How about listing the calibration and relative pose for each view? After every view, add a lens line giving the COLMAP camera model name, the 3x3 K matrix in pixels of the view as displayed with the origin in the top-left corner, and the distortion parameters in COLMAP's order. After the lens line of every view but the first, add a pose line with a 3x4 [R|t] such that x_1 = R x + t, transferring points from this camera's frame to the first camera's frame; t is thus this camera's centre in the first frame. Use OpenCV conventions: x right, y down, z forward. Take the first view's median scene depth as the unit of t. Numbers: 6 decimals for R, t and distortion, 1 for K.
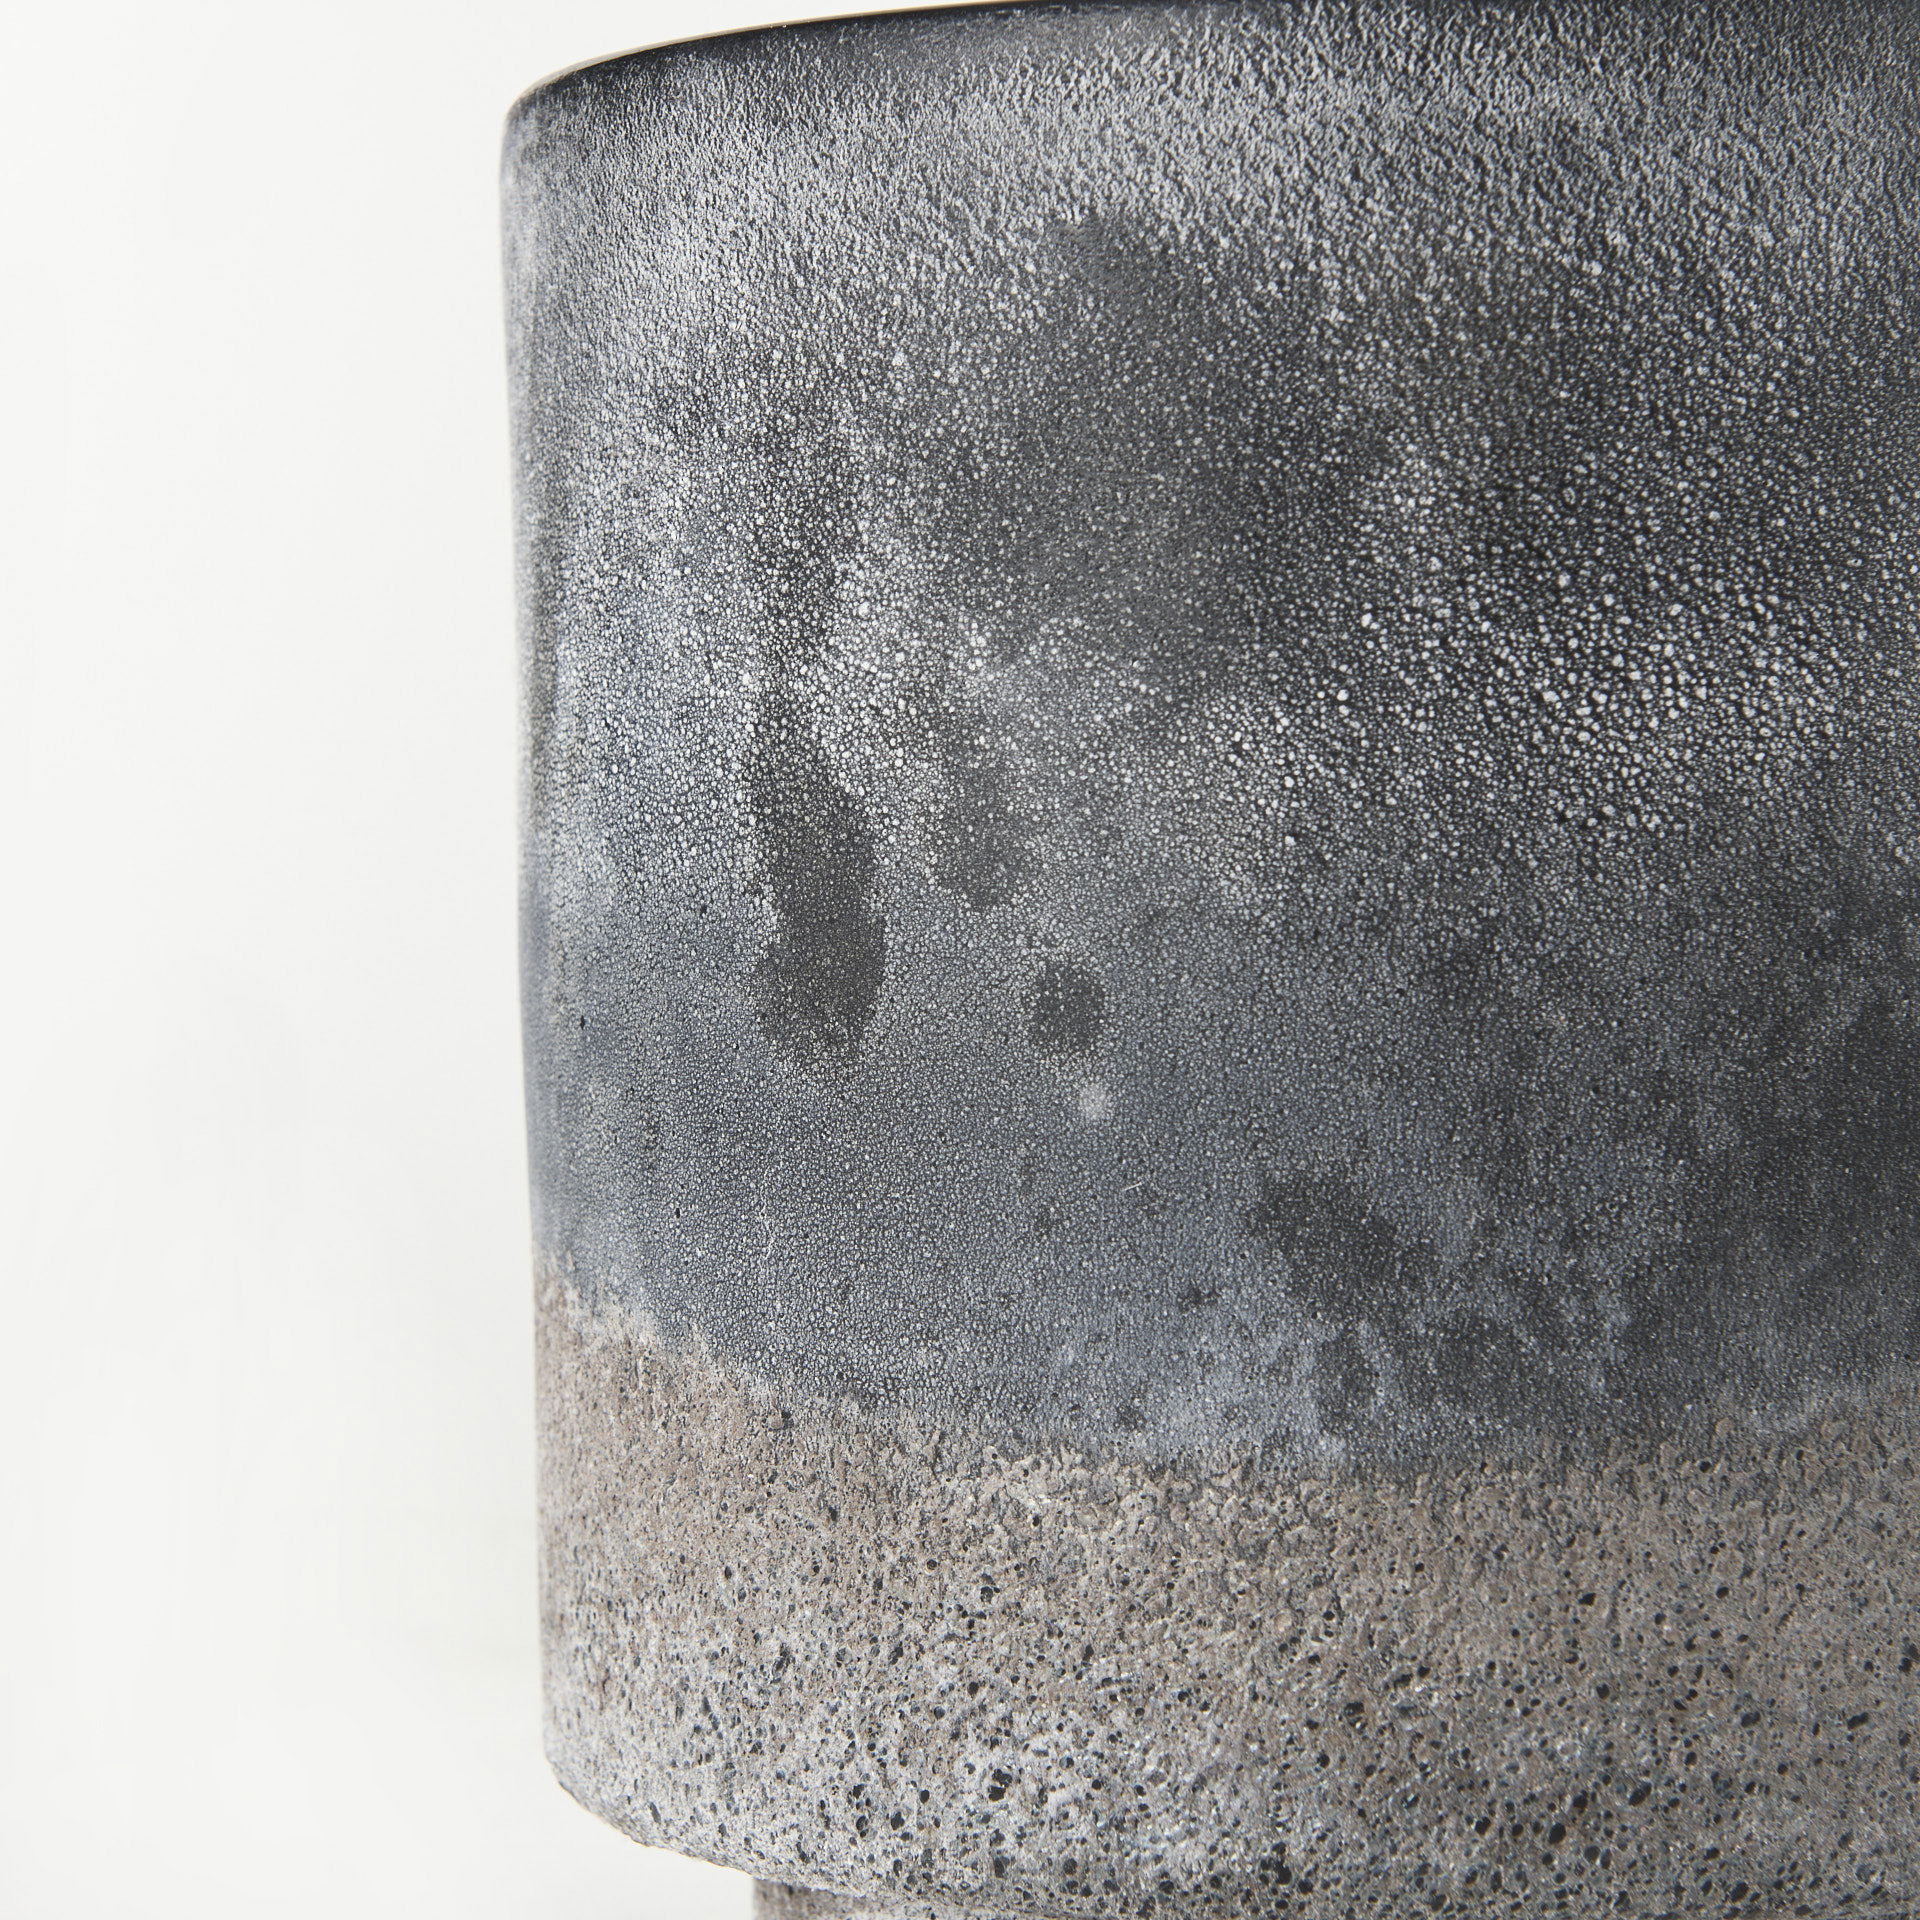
lens RADIAL K [[5241.6, 0, 960.0], [0, 5241.6, 960.0], [0, 0, 1]] dist [0.059917, 0.224430]
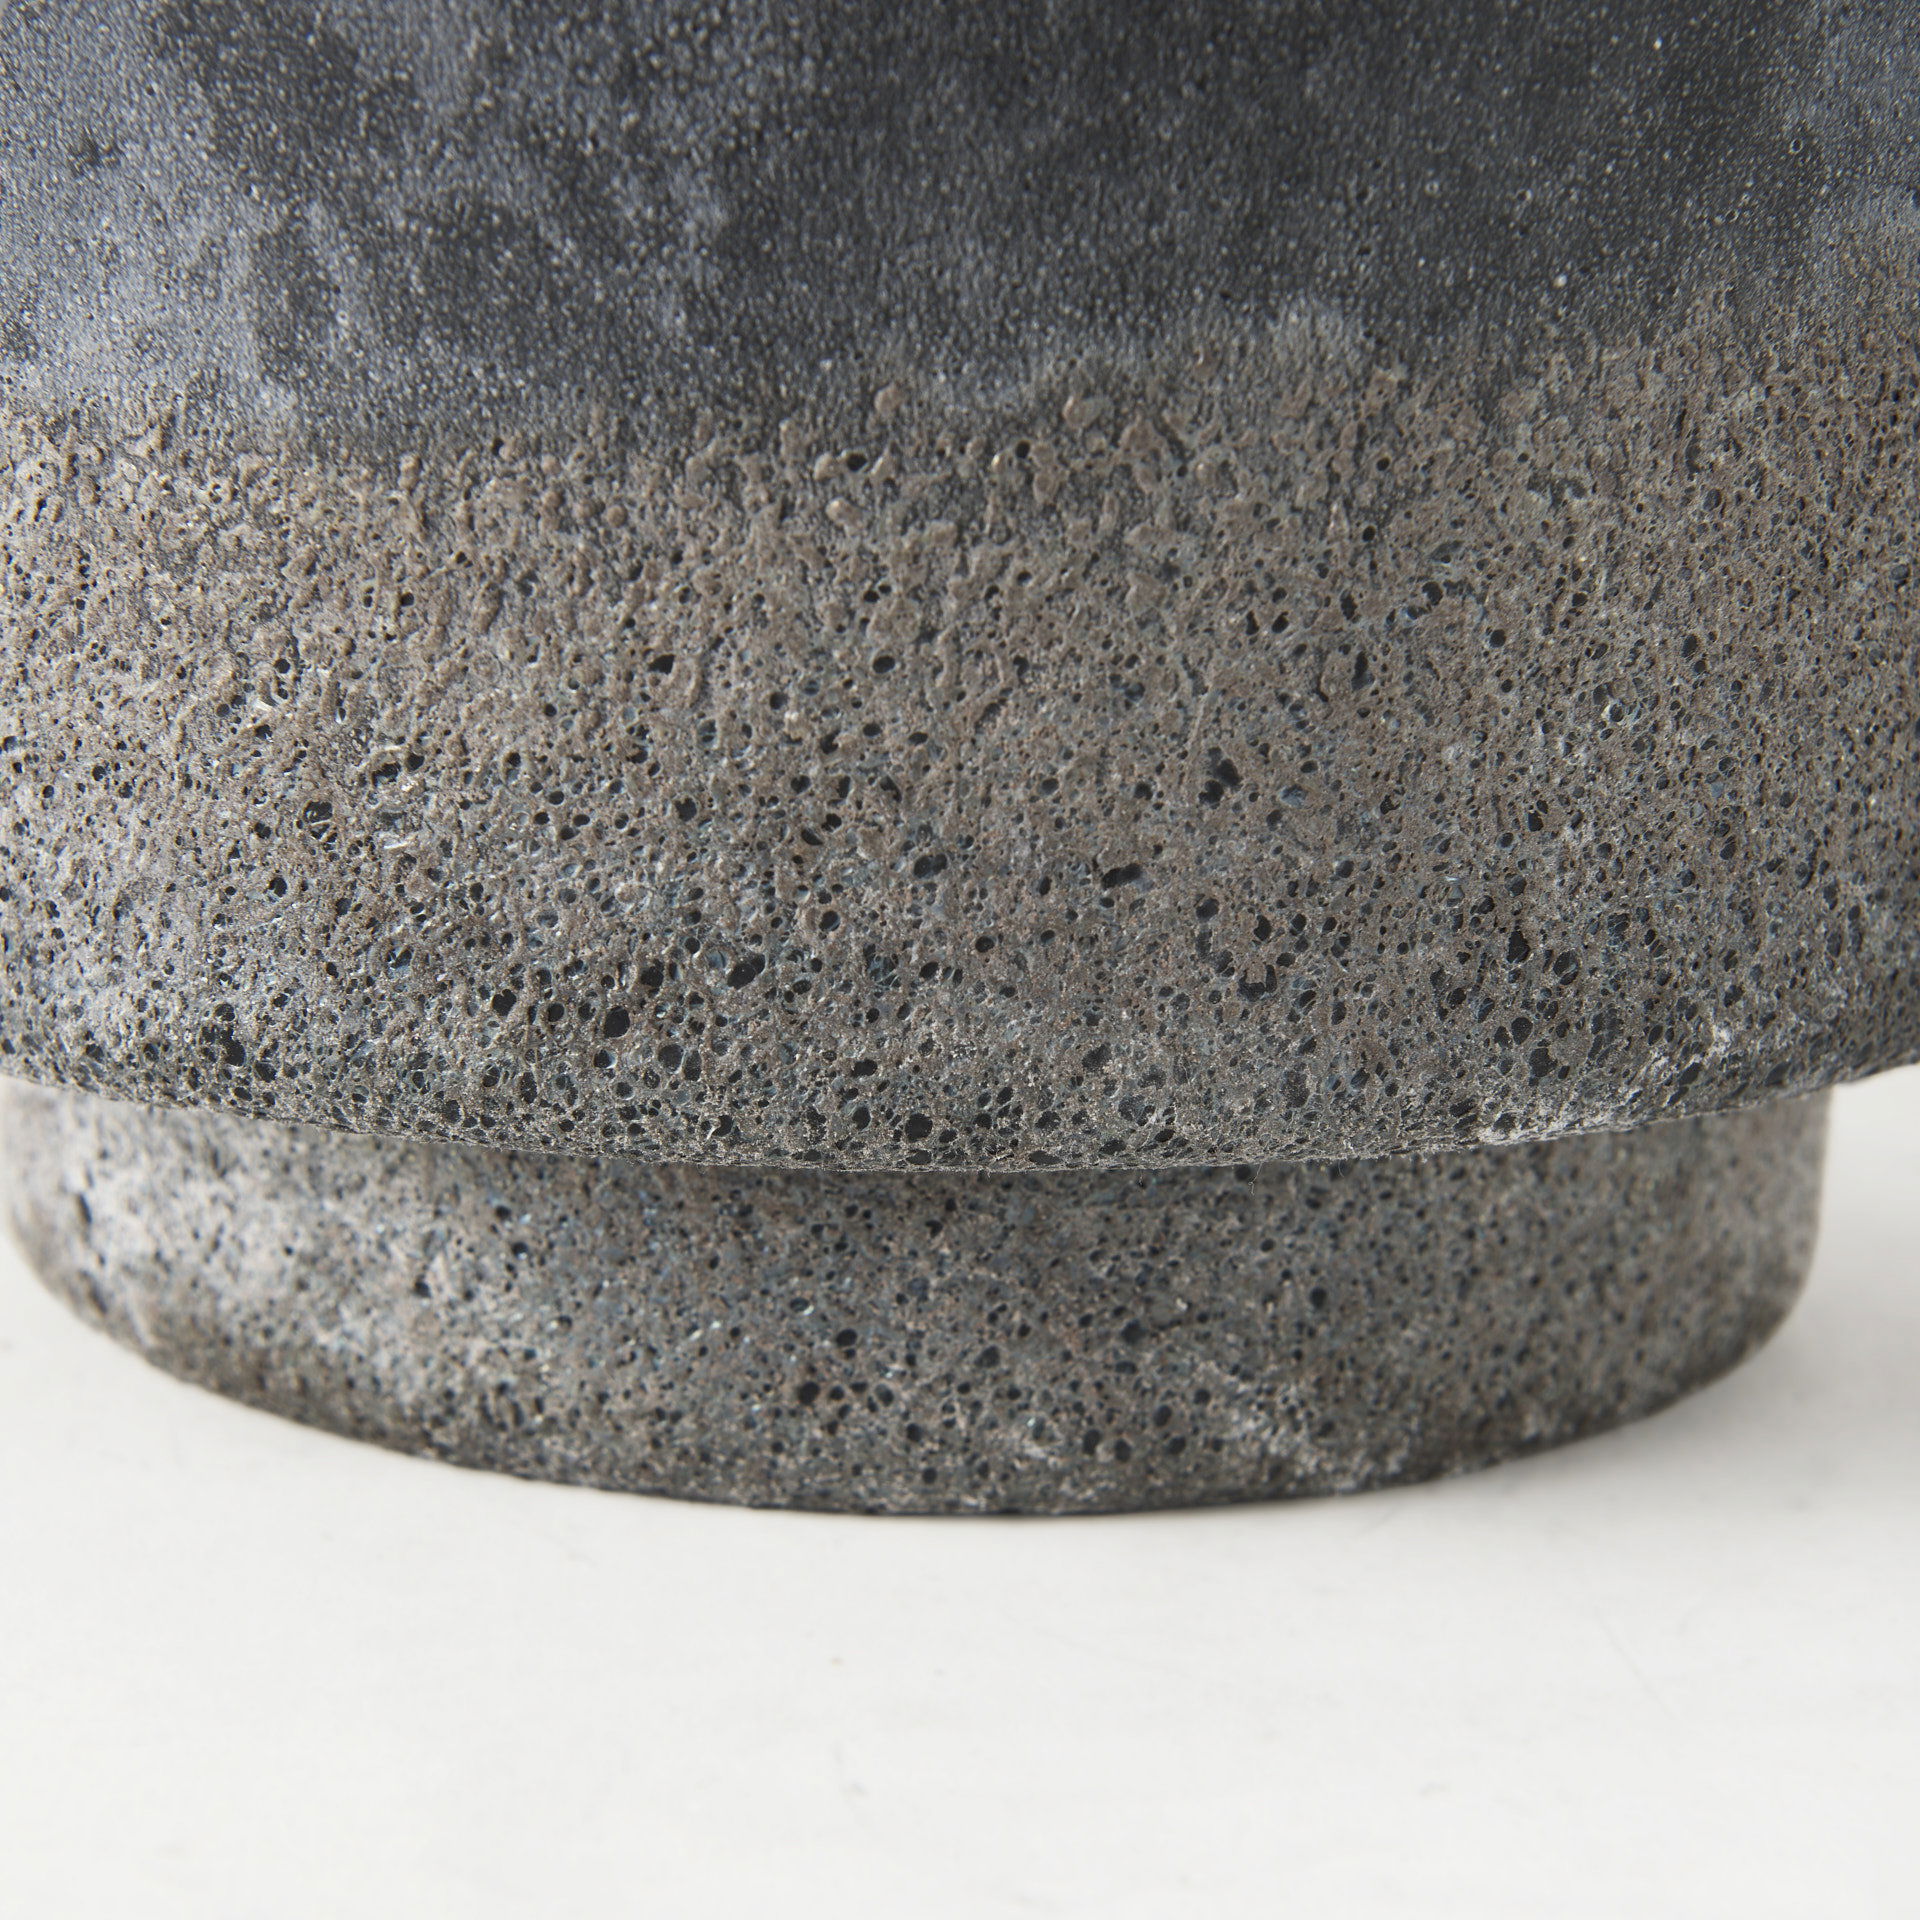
lens RADIAL K [[5241.6, 0, 960.0], [0, 5241.6, 960.0], [0, 0, 1]] dist [0.059917, 0.224430]
pose [[0.970024, 0.071144, -0.232361, 0.301066], [-0.019234, 0.975662, 0.218434, 0.018606], [0.242246, -0.207417, 0.947784, 0.405938]]
